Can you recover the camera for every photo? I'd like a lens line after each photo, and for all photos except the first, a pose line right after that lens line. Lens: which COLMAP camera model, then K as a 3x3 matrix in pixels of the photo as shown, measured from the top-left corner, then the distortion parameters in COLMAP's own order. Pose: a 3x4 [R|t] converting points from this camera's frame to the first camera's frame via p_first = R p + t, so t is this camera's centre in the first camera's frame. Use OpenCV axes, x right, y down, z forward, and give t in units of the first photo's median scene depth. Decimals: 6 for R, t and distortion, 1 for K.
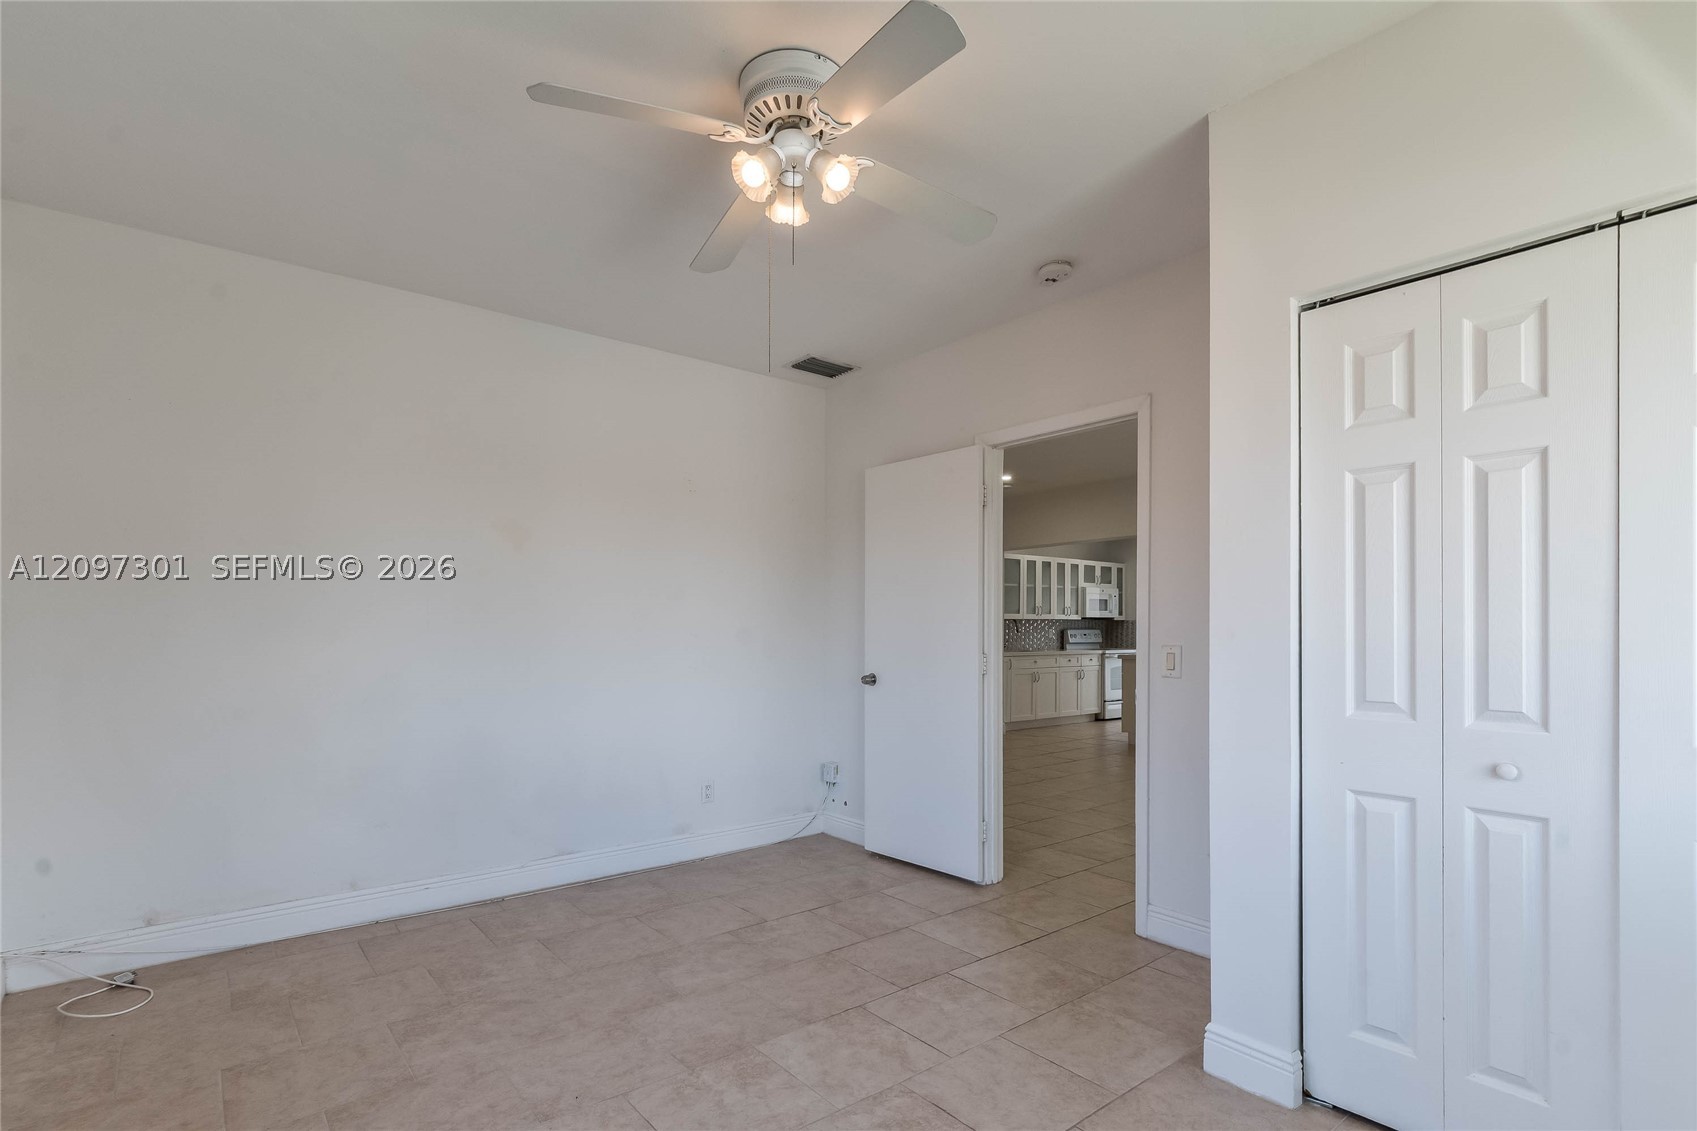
lens RADIAL K [[845.6, 0, 832.9], [0, 845.6, 626.5], [0, 0, 1]] dist [0.002495, 0.000209]
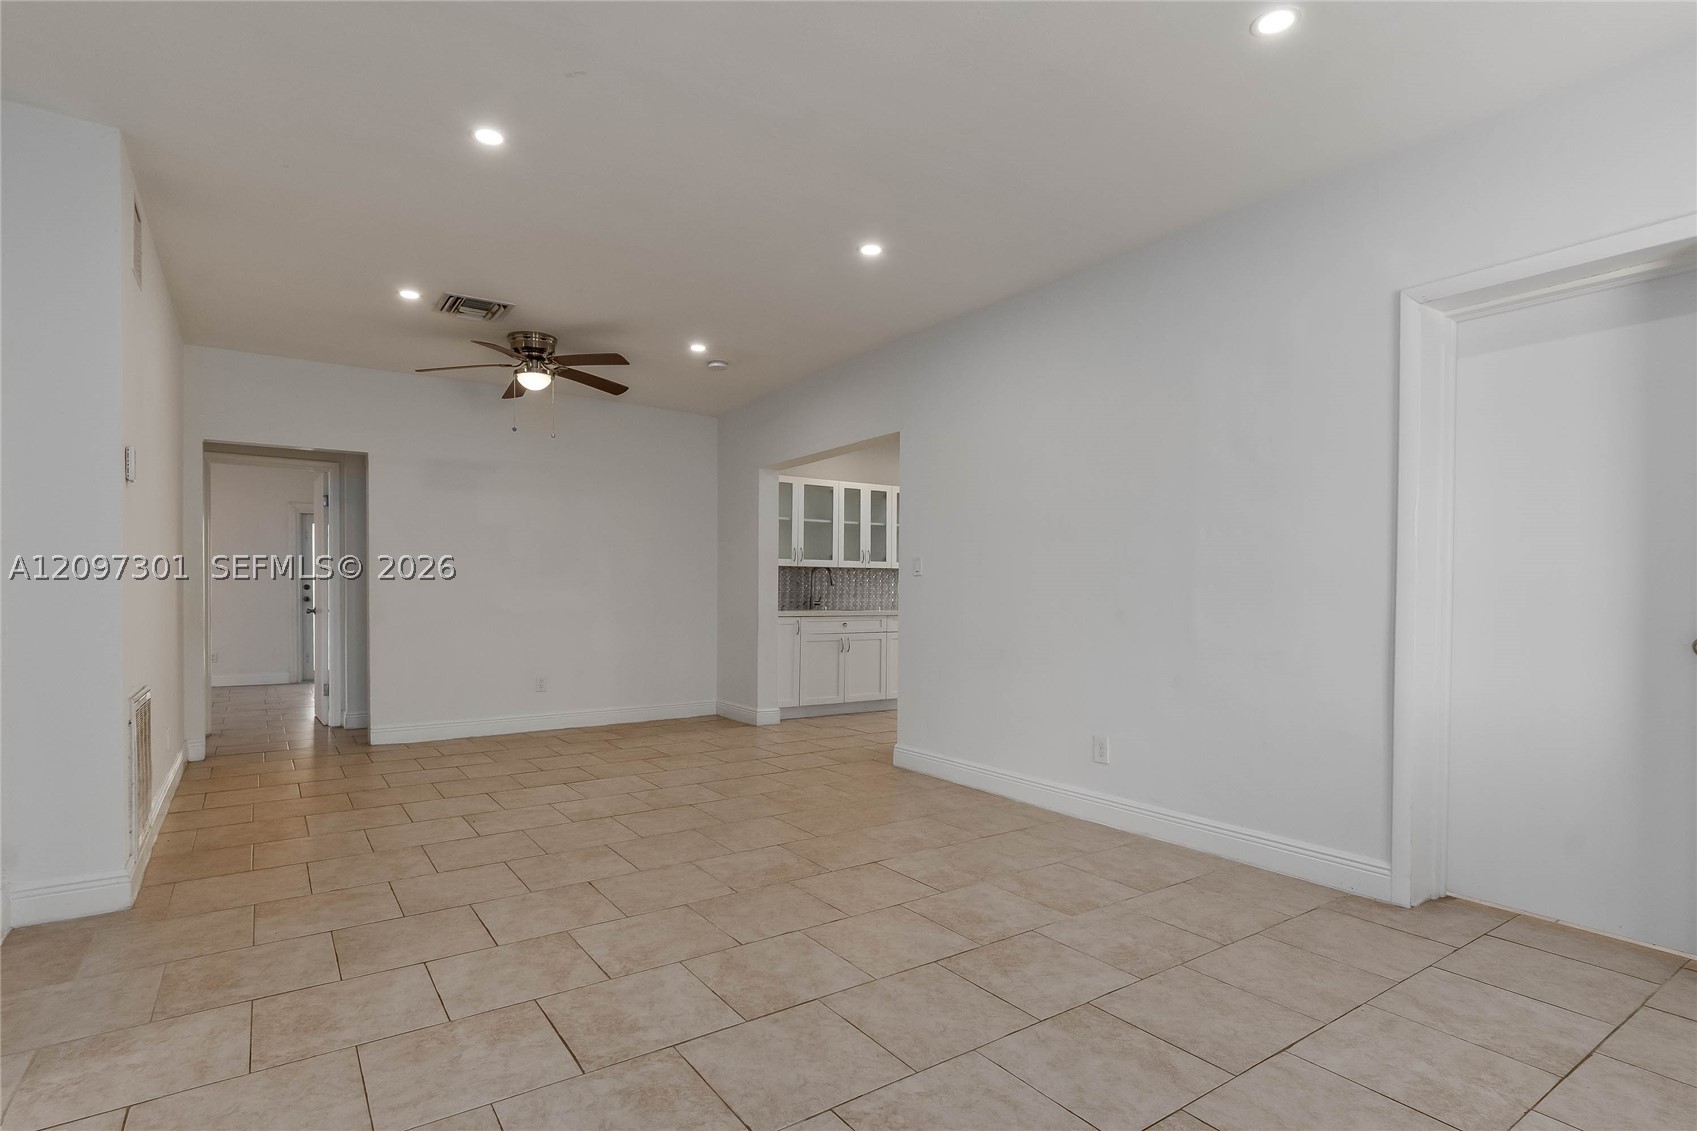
lens RADIAL K [[829.4, 0, 790.9], [0, 829.4, 610.8], [0, 0, 1]] dist [0.003370, -0.000917]
pose [[0.991096, 0.003041, -0.133111, 0.262932], [-0.000118, 0.999759, 0.021955, 0.012409], [0.133146, -0.021744, 0.990858, 0.246999]]
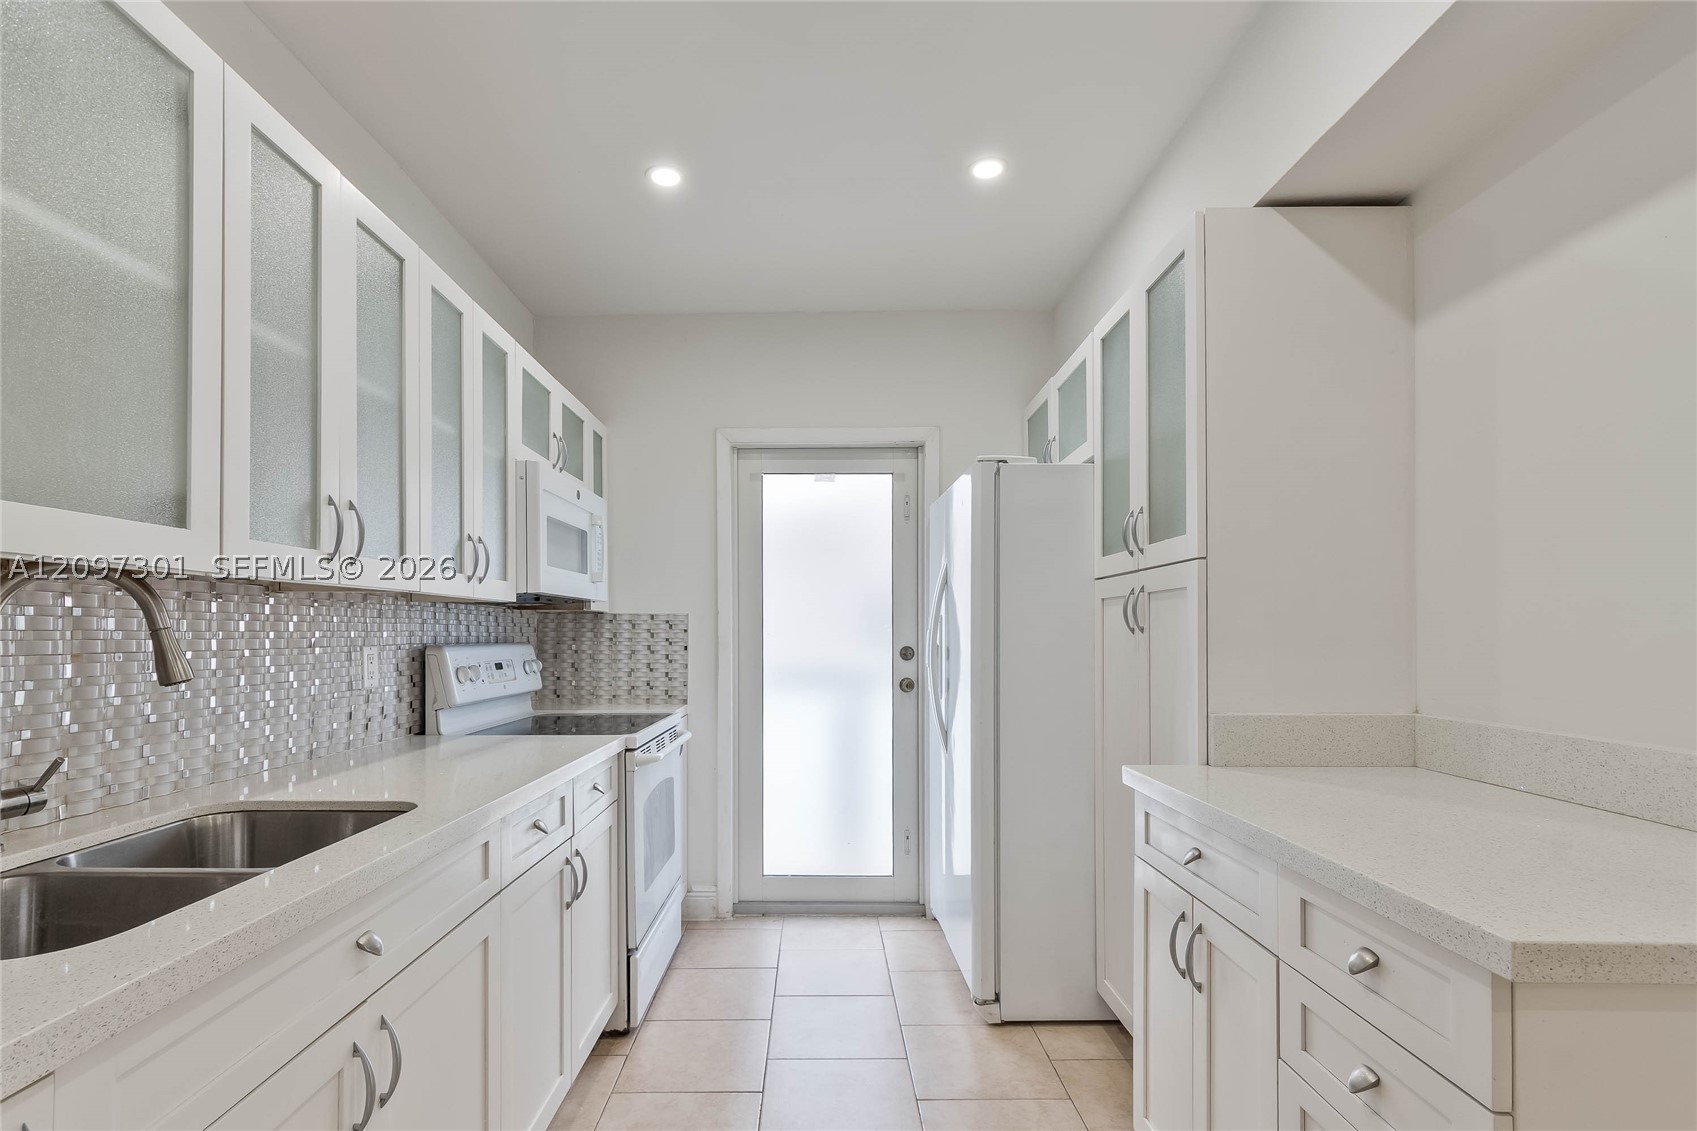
lens RADIAL K [[829.4, 0, 819.6], [0, 829.4, 629.6], [0, 0, 1]] dist [0.003370, -0.000917]
pose [[0.640201, -0.004122, 0.768196, 0.175001], [0.006911, 0.999976, -0.000394, -0.000348], [-0.768176, 0.005561, 0.640214, 0.797288]]
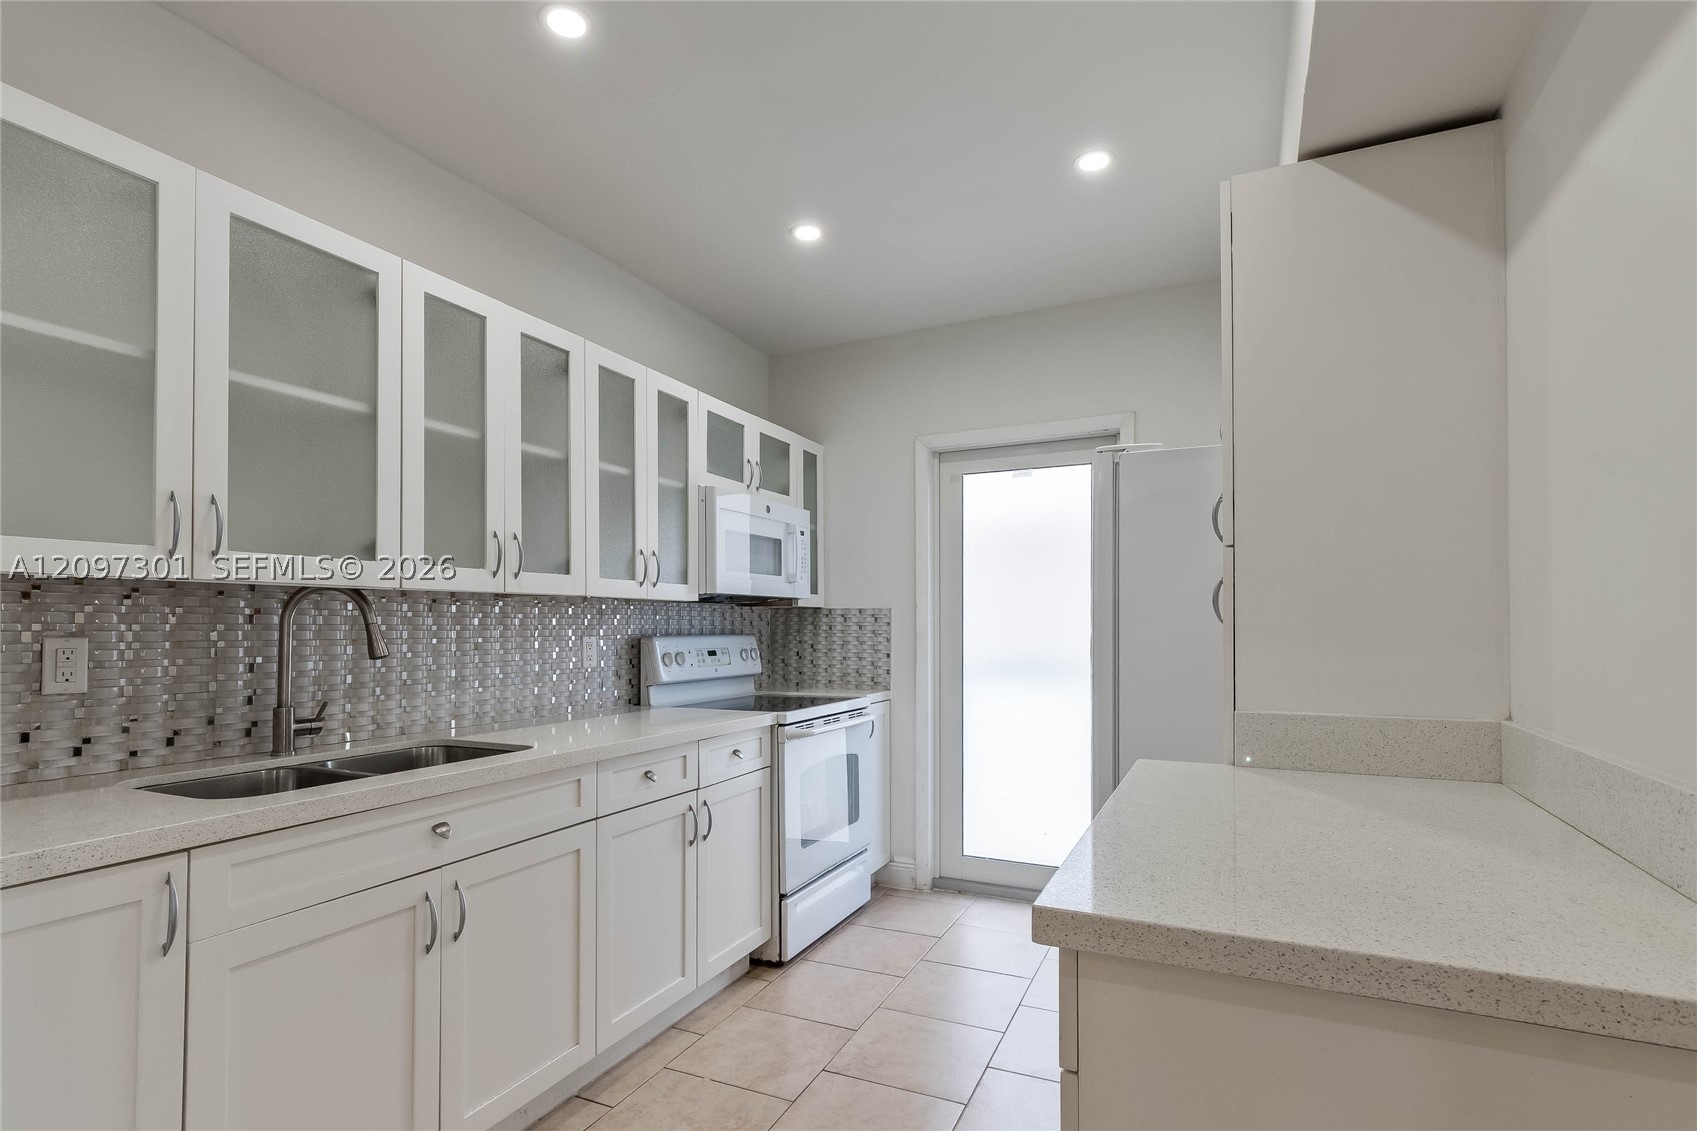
lens RADIAL K [[829.4, 0, 843.6], [0, 829.4, 620.1], [0, 0, 1]] dist [0.003370, -0.000917]
pose [[0.902677, -0.005448, 0.430284, 0.219116], [0.009147, 0.999937, -0.006529, 0.000237], [-0.430222, 0.009830, 0.902670, 0.732364]]
